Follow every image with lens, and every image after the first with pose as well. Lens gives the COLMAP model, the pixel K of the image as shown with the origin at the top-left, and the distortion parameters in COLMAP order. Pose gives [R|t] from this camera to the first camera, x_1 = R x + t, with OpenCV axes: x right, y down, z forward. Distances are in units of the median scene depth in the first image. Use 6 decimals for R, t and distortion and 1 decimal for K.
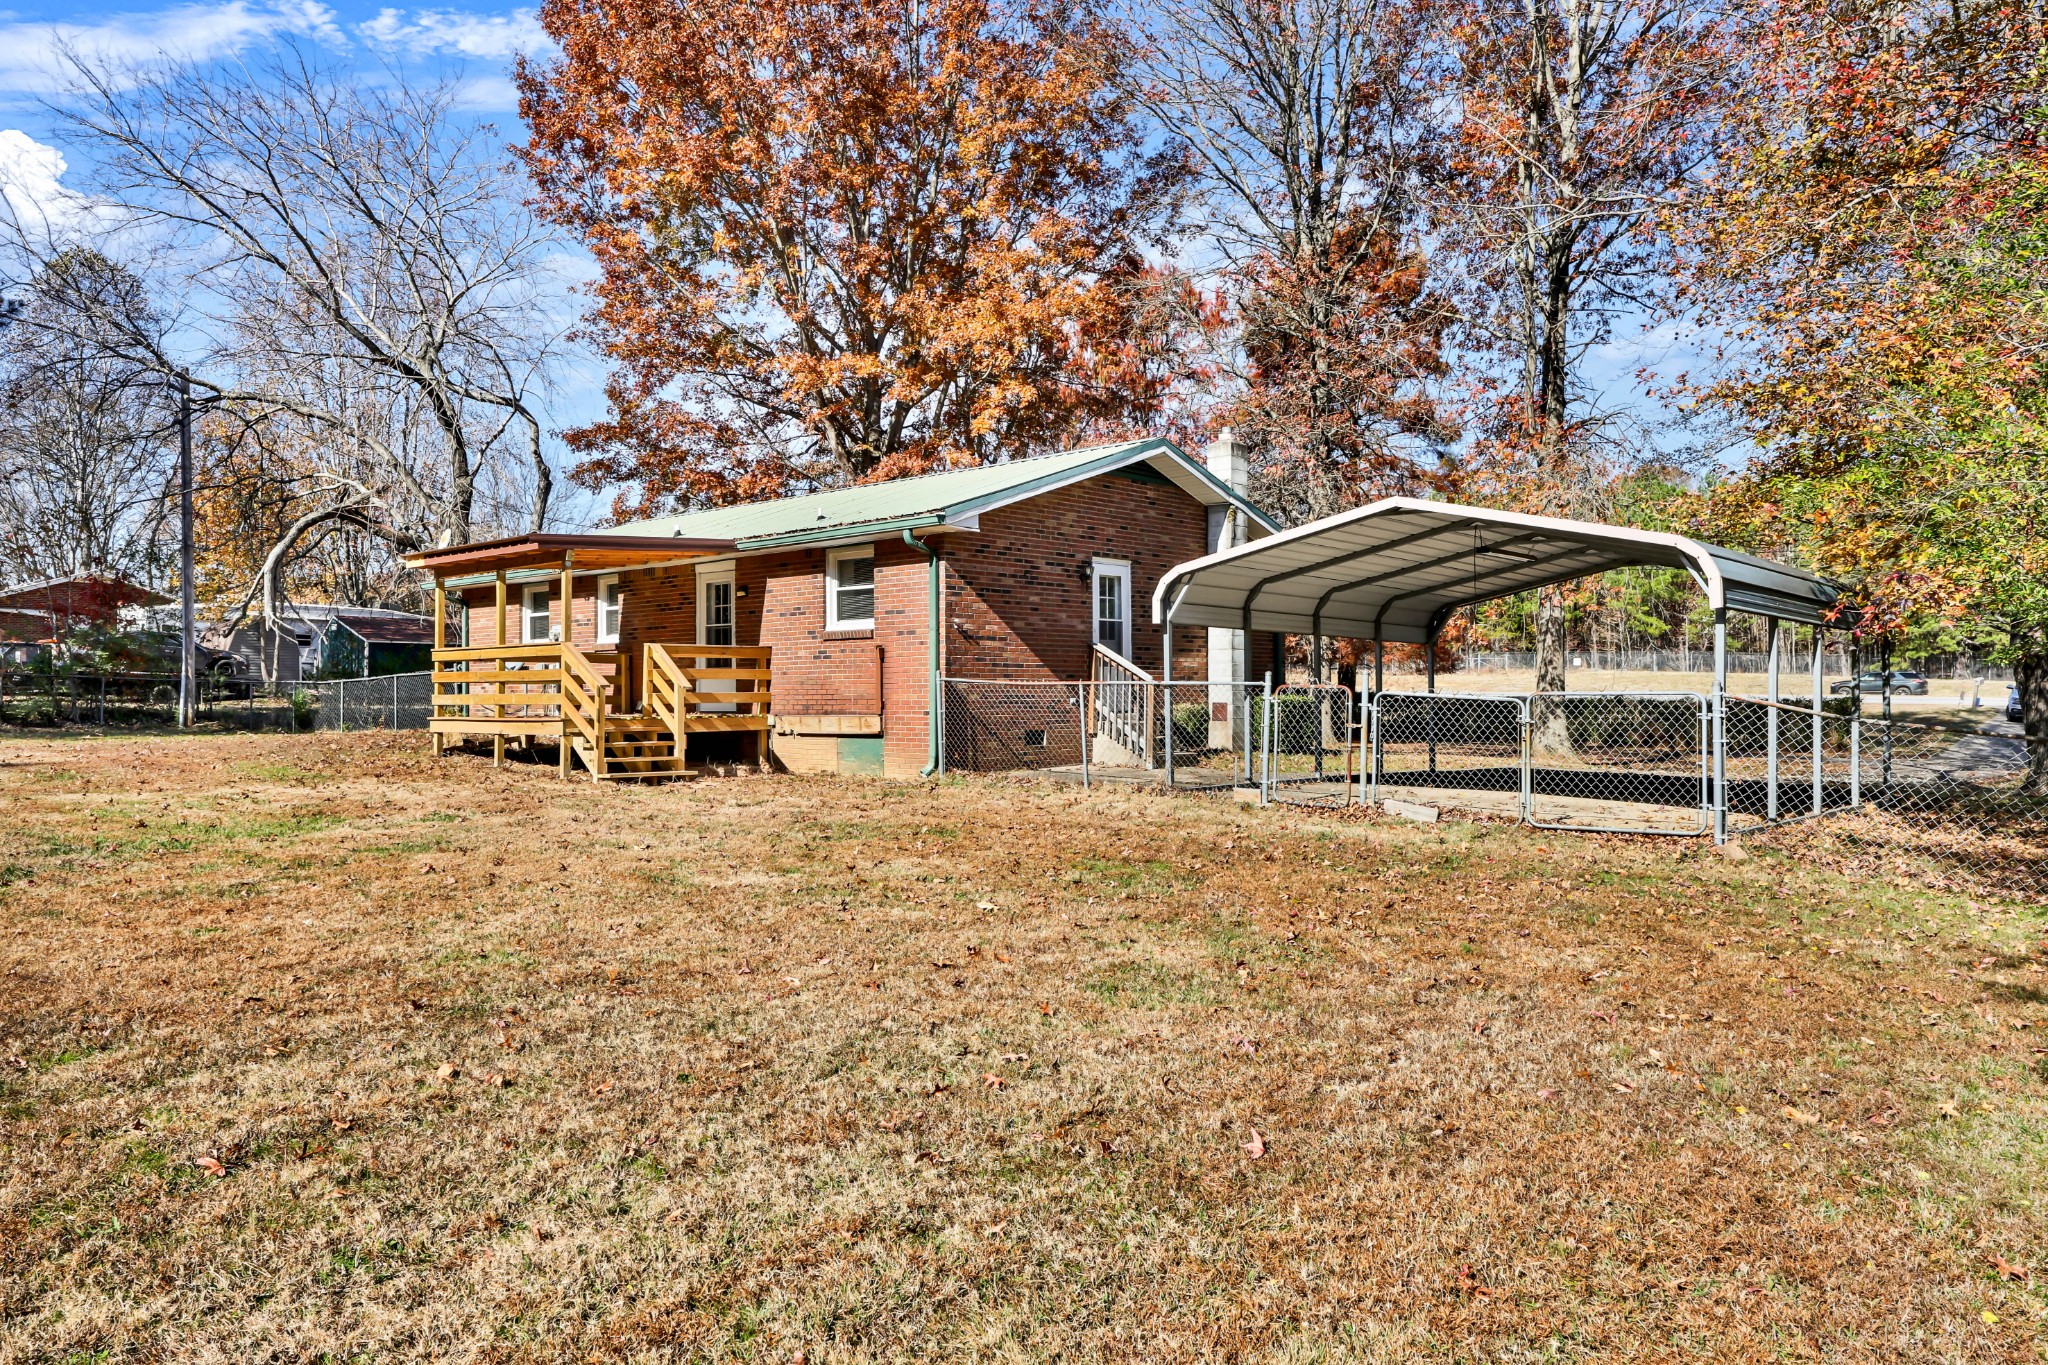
lens RADIAL K [[1419.4, 0, 1024.0], [0, 1419.4, 682.5], [0, 0, 1]] dist [0.002725, 0.001562]
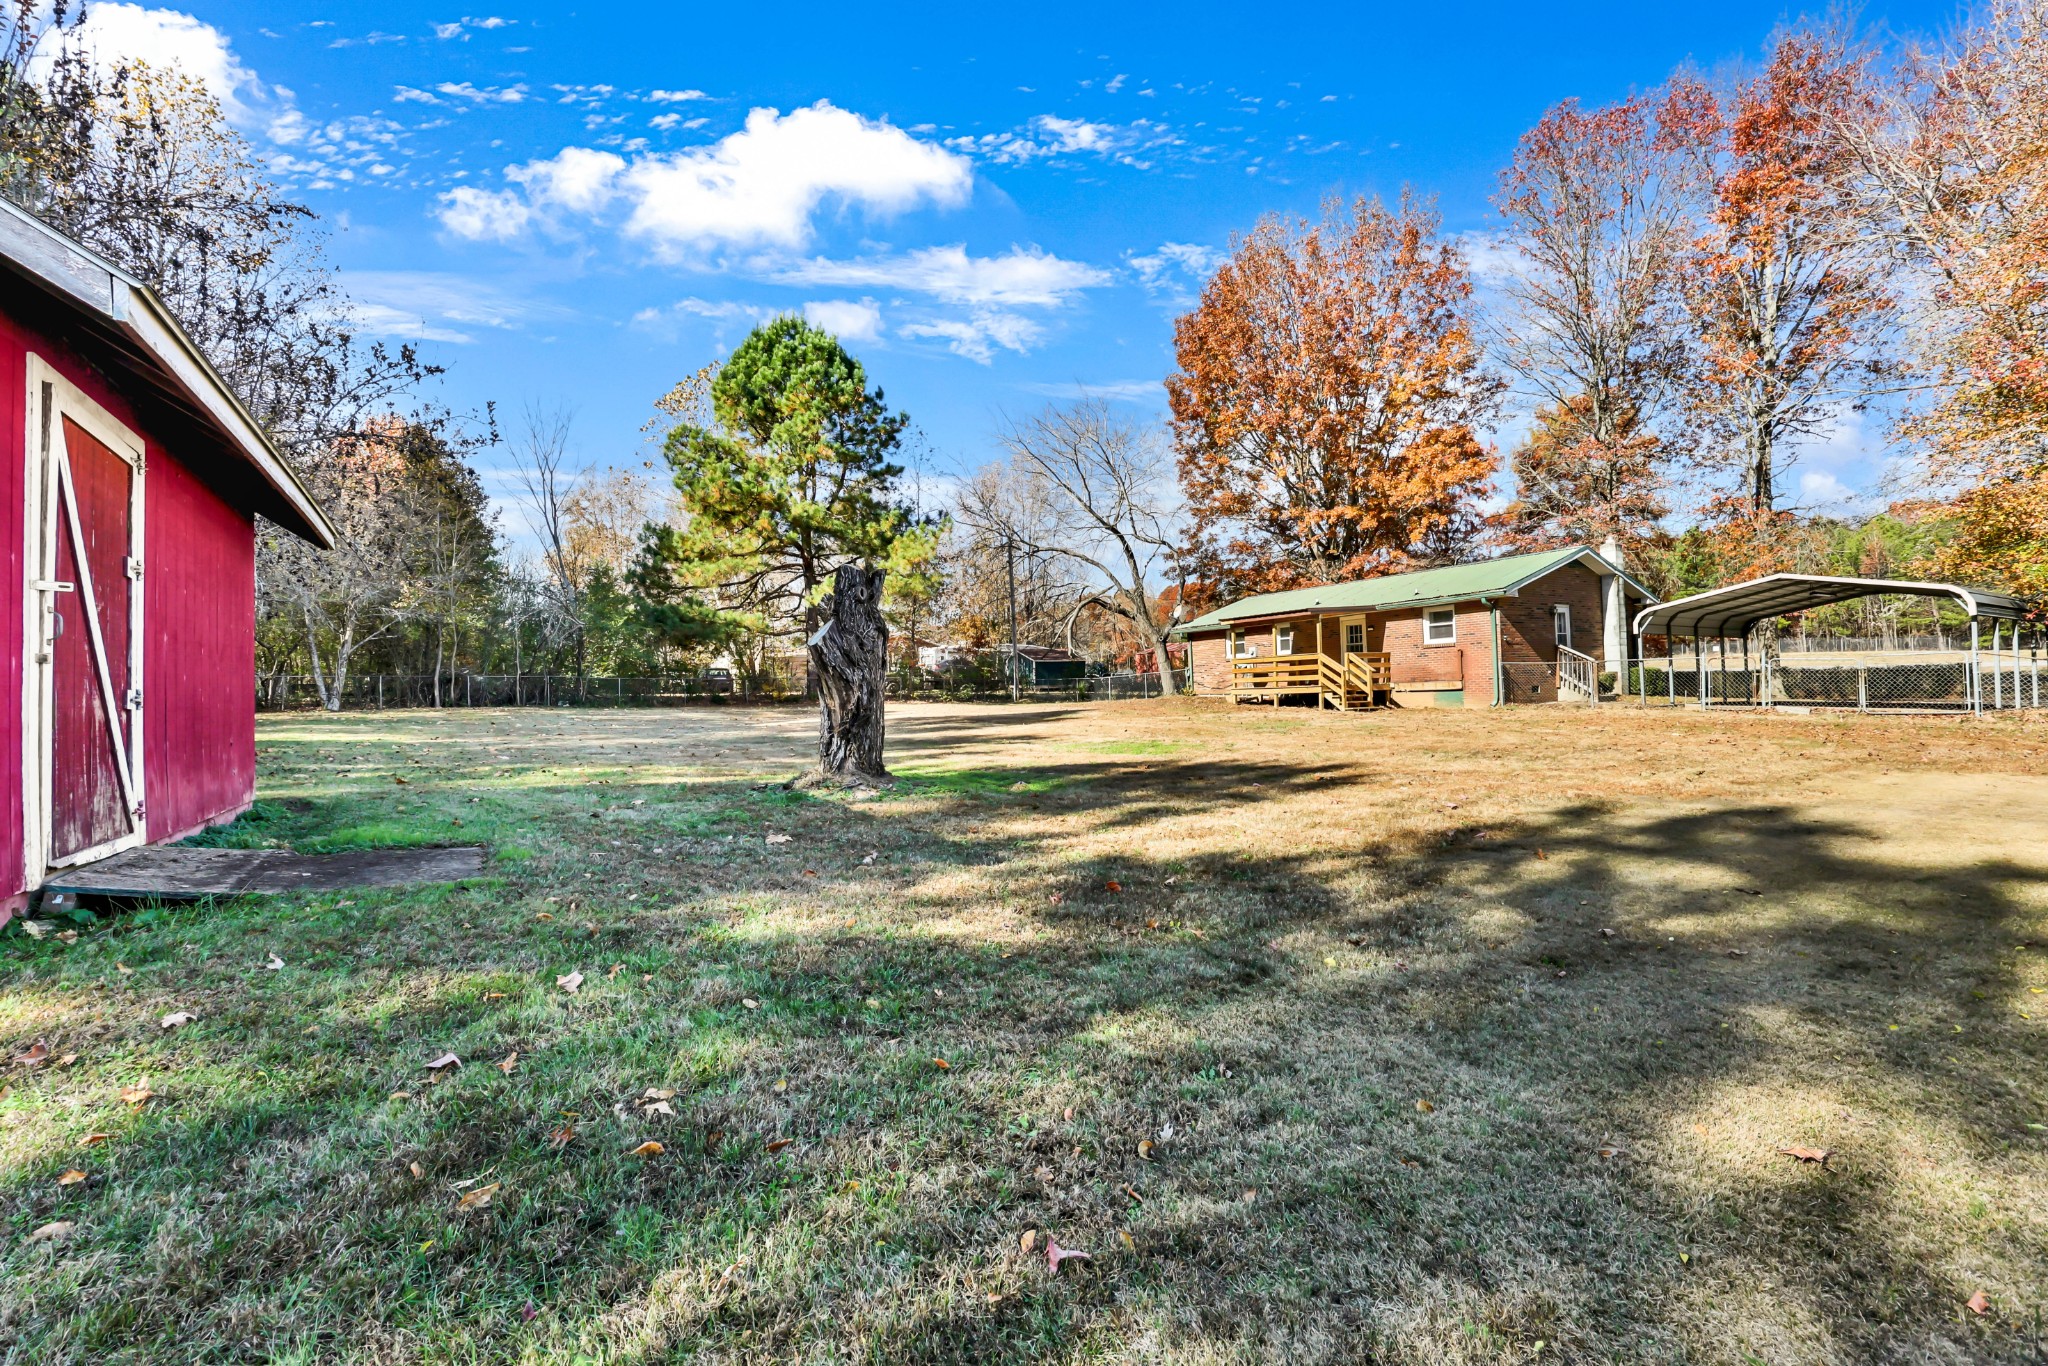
lens RADIAL K [[842.1, 0, 1051.1], [0, 842.1, 682.7], [0, 0, 1]] dist [0.001237, 0.001341]
pose [[0.960327, -0.029653, -0.277296, -0.325261], [0.030456, 0.999535, -0.001414, 0.008030], [0.277209, -0.007087, 0.960784, -0.420477]]
